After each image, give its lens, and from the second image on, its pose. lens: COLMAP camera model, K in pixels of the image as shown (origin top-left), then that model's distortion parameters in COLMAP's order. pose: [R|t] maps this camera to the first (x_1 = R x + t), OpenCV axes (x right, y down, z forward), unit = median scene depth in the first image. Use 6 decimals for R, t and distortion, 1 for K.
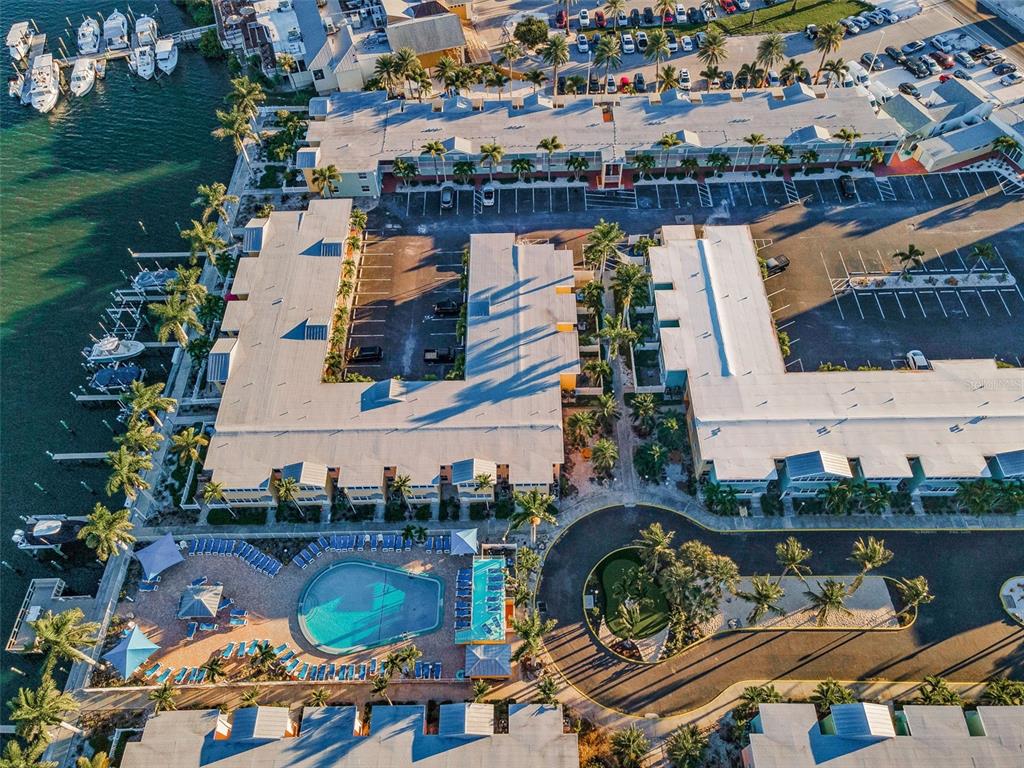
lens RADIAL K [[744.7, 0, 512.0], [0, 744.7, 384.0], [0, 0, 1]] dist [0.000387, -0.000031]
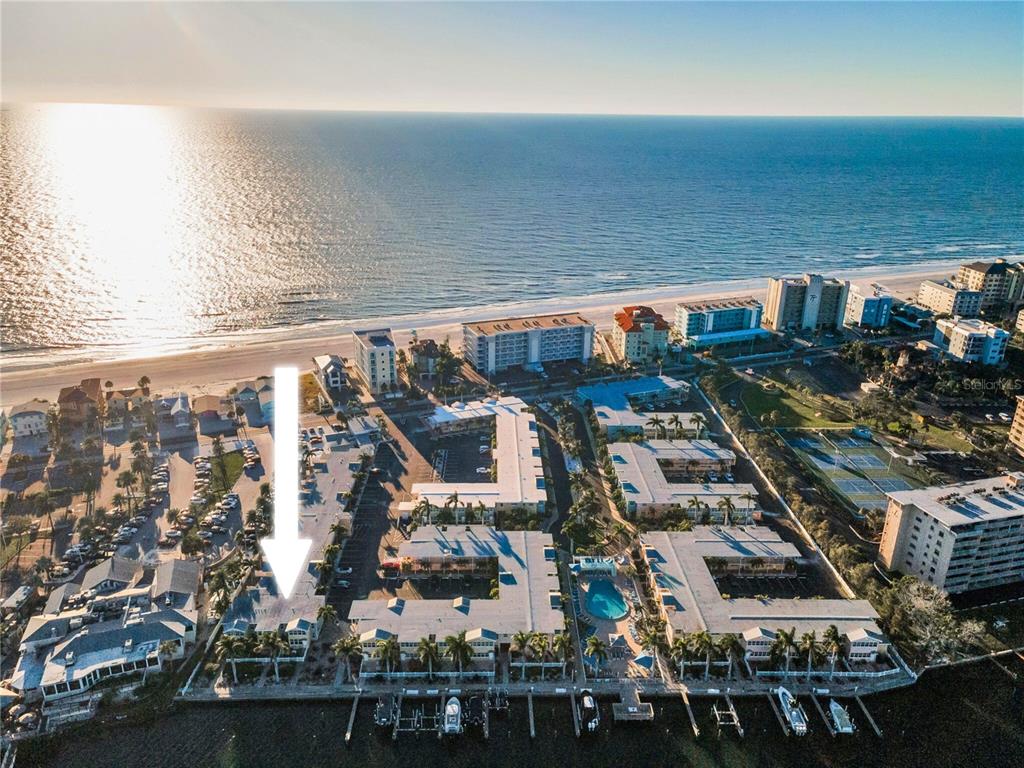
lens RADIAL K [[744.7, 0, 512.0], [0, 744.7, 384.0], [0, 0, 1]] dist [0.000387, -0.000031]
pose [[-0.023171, -0.293126, 0.955793, -1.901211], [0.809628, 0.555359, 0.189946, -0.629995], [-0.586486, 0.778238, 0.224455, 0.155414]]
